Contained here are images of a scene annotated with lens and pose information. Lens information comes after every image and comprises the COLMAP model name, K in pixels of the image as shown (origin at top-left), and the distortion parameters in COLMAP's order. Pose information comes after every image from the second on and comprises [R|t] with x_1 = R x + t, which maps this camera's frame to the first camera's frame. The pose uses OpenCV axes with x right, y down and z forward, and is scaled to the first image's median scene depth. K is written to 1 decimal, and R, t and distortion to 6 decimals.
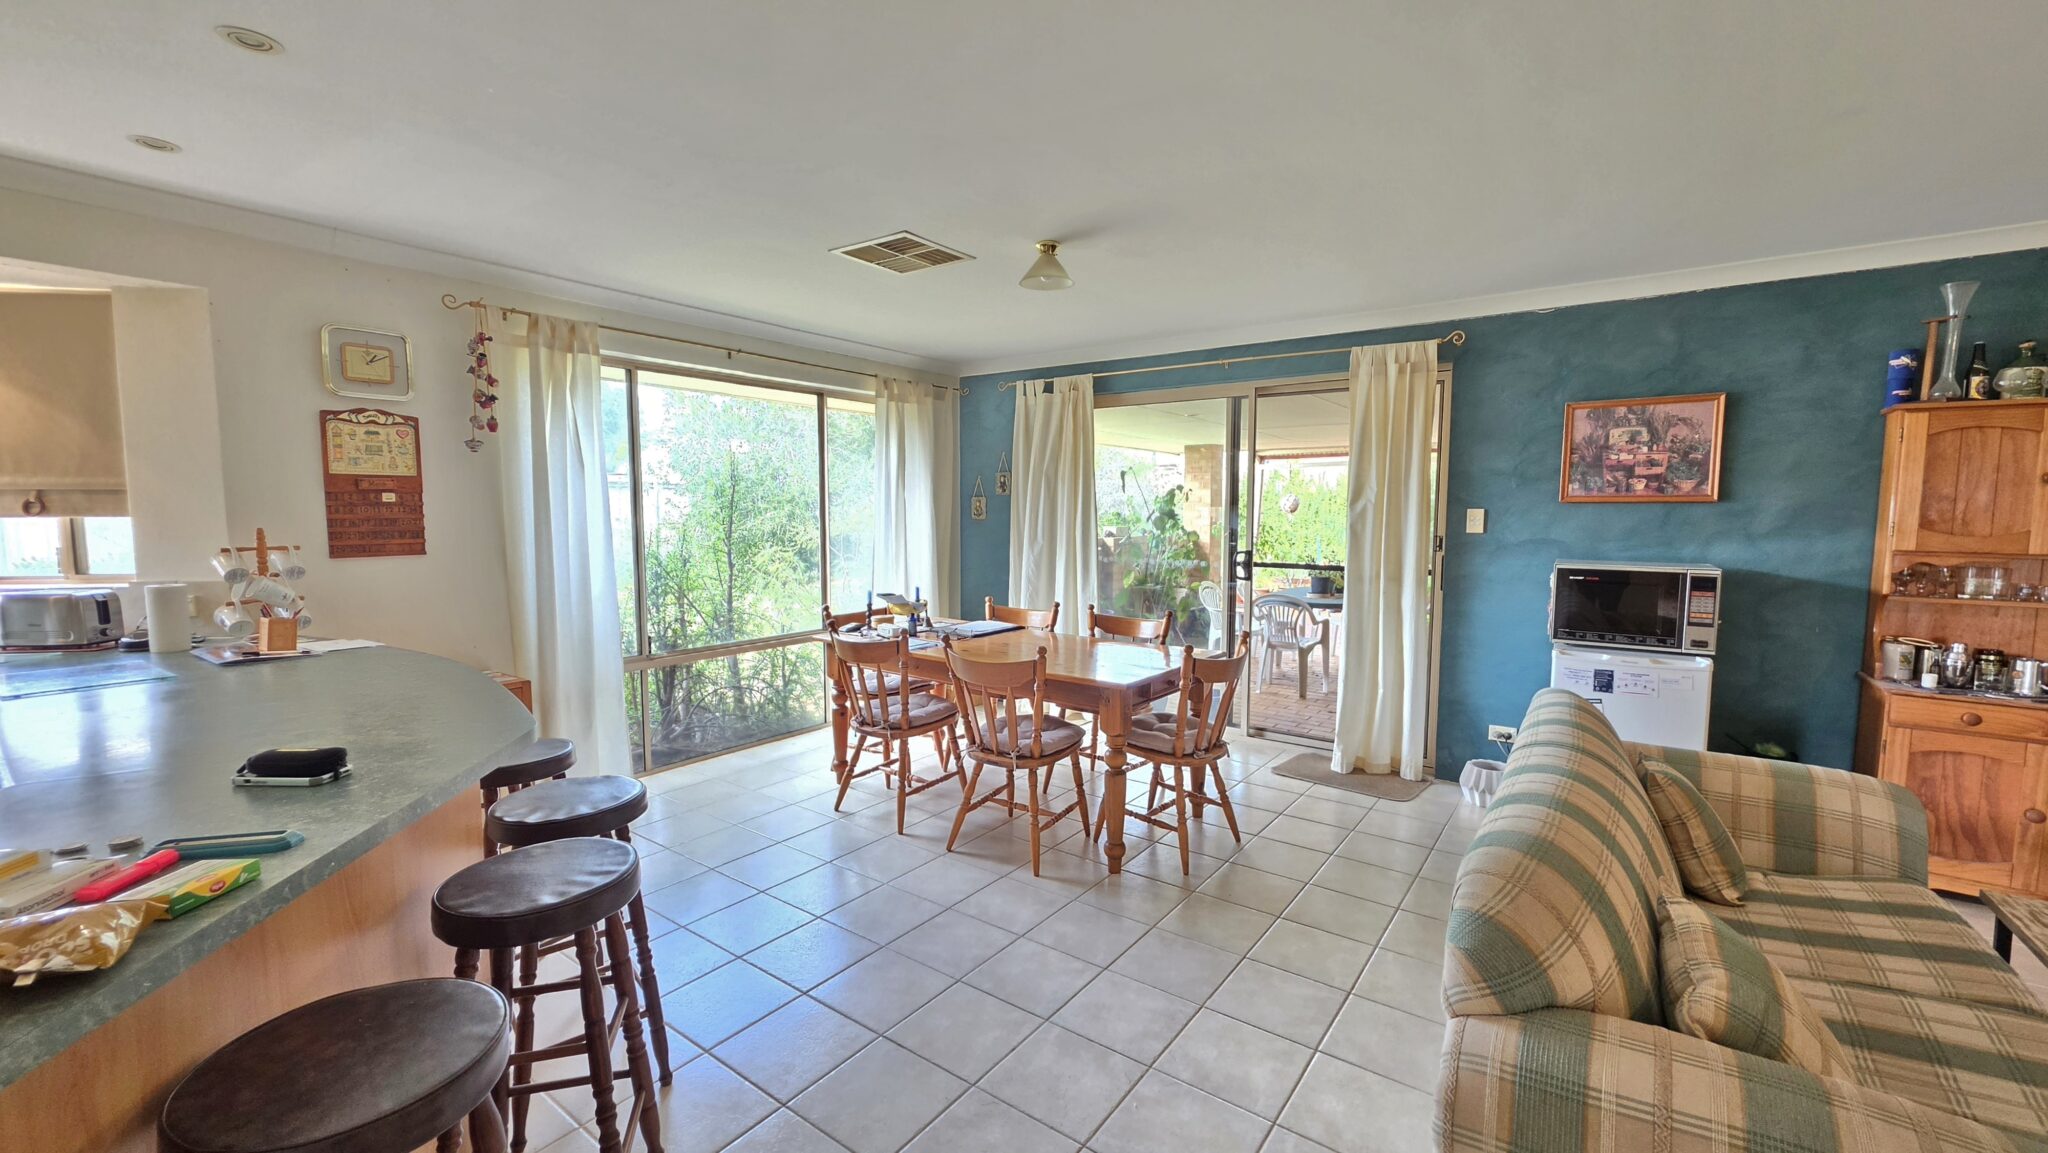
lens RADIAL K [[818.3, 0, 1021.8], [0, 818.3, 575.5], [0, 0, 1]] dist [-0.000183, 0.000220]
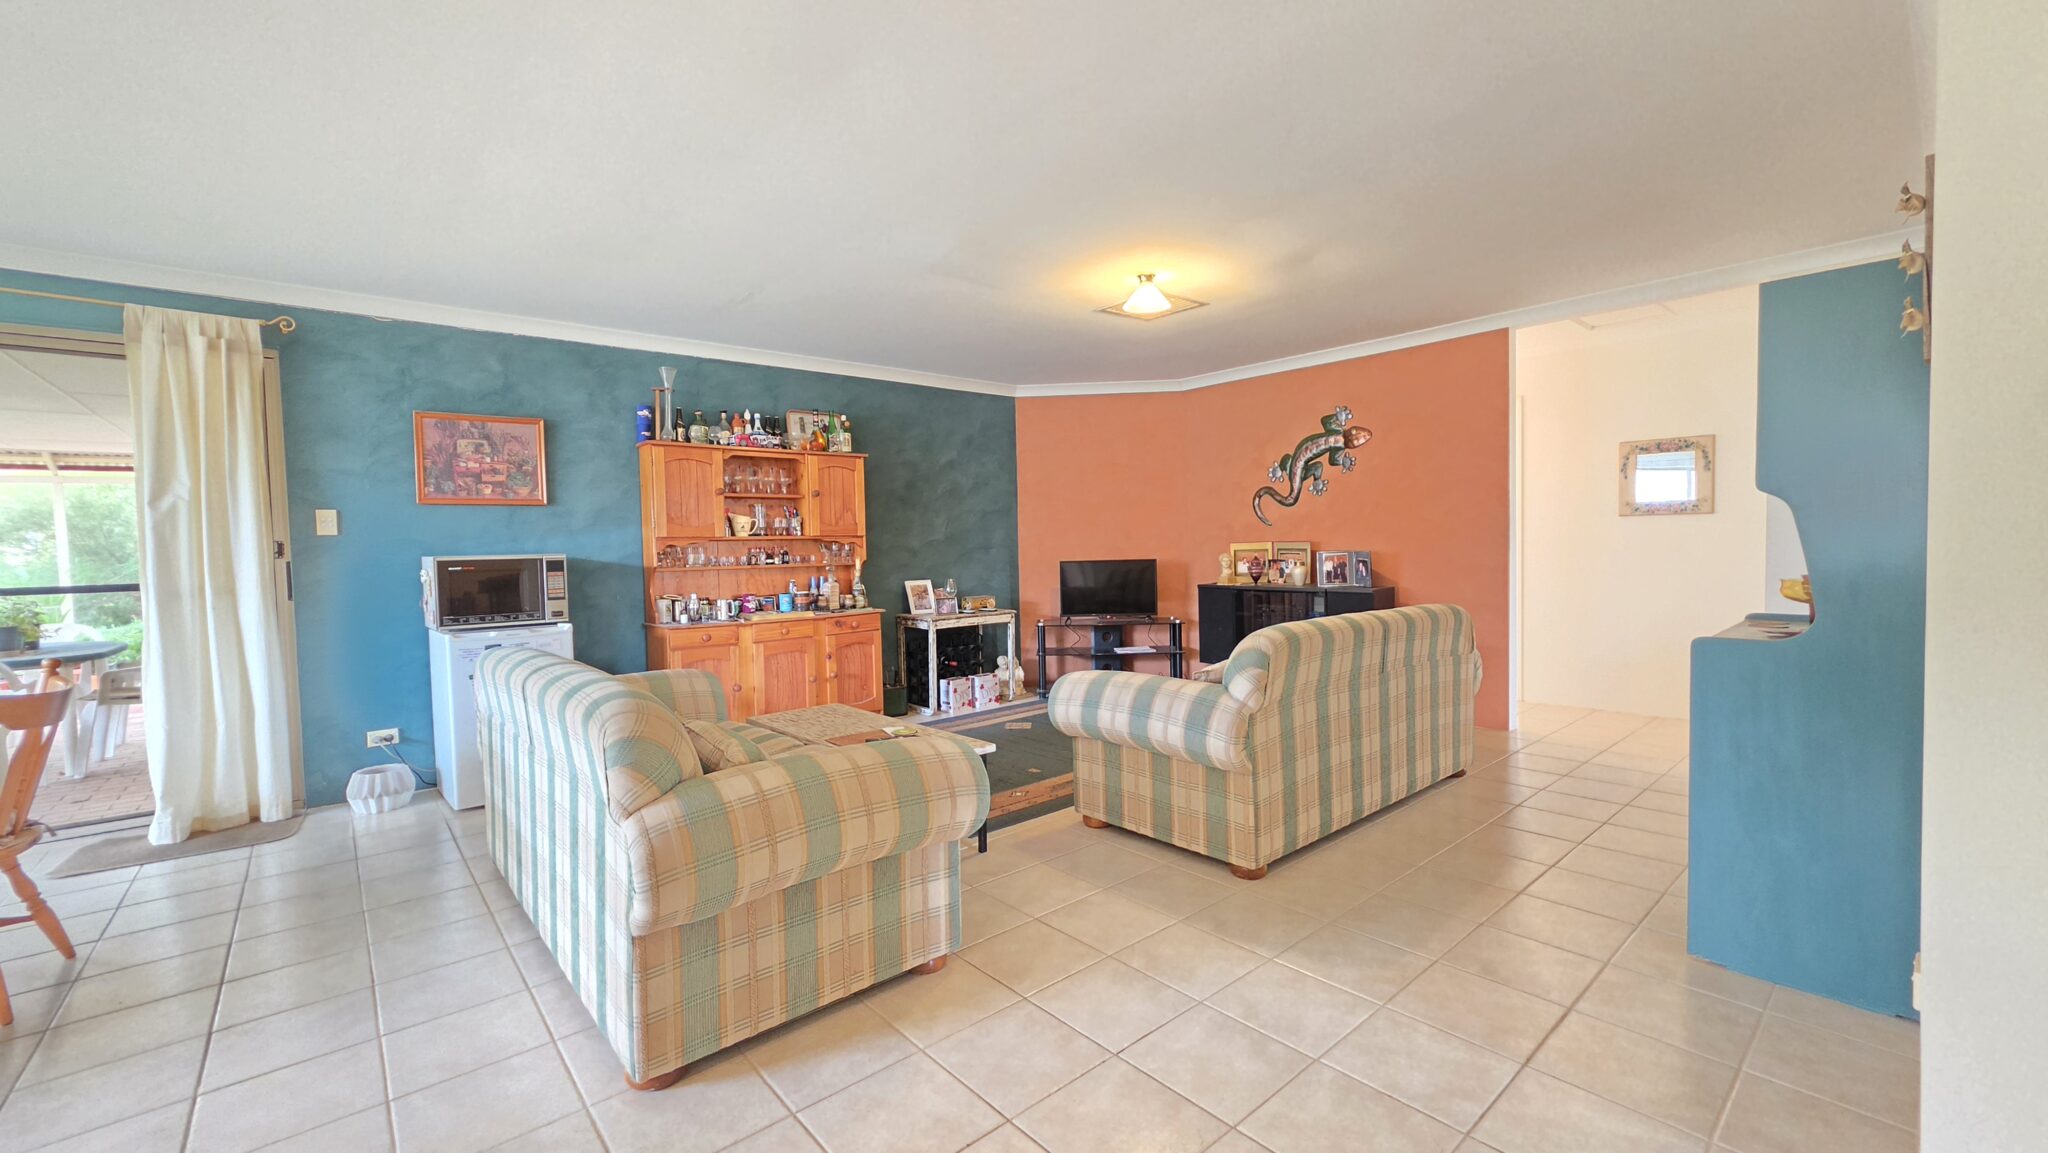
lens RADIAL K [[818.3, 0, 1021.8], [0, 818.3, 575.5], [0, 0, 1]] dist [-0.000183, 0.000220]
pose [[0.222946, -0.046132, 0.973739, -0.215818], [0.104732, 0.994232, 0.023123, 0.063575], [-0.969188, 0.096826, 0.226491, 0.011631]]
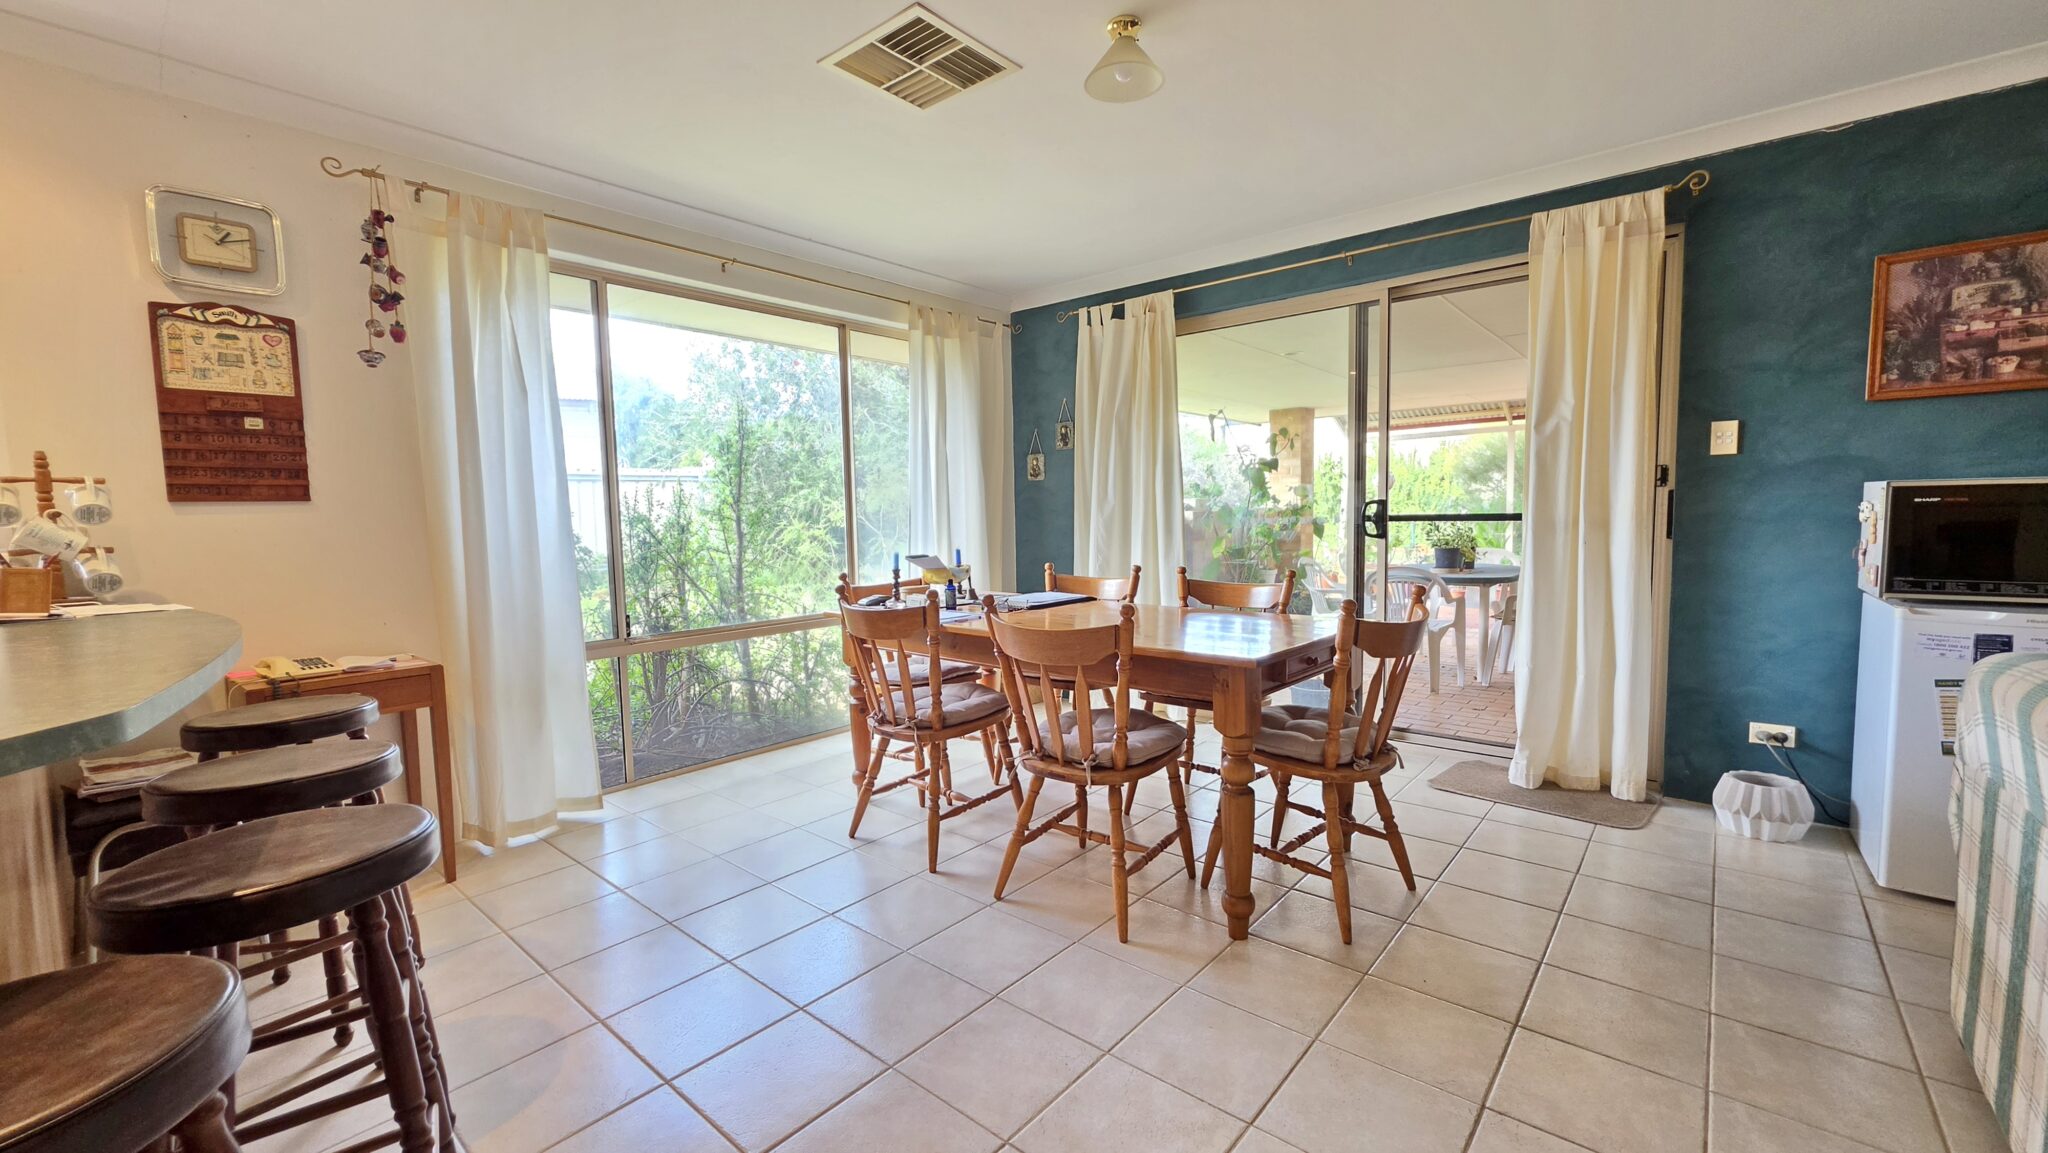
lens RADIAL K [[818.3, 0, 1021.8], [0, 818.3, 575.5], [0, 0, 1]] dist [-0.000183, 0.000220]
pose [[0.997025, -0.016234, -0.075347, -0.009144], [0.015794, 0.999855, -0.006432, 0.054685], [0.075441, 0.005223, 0.997137, 0.266941]]
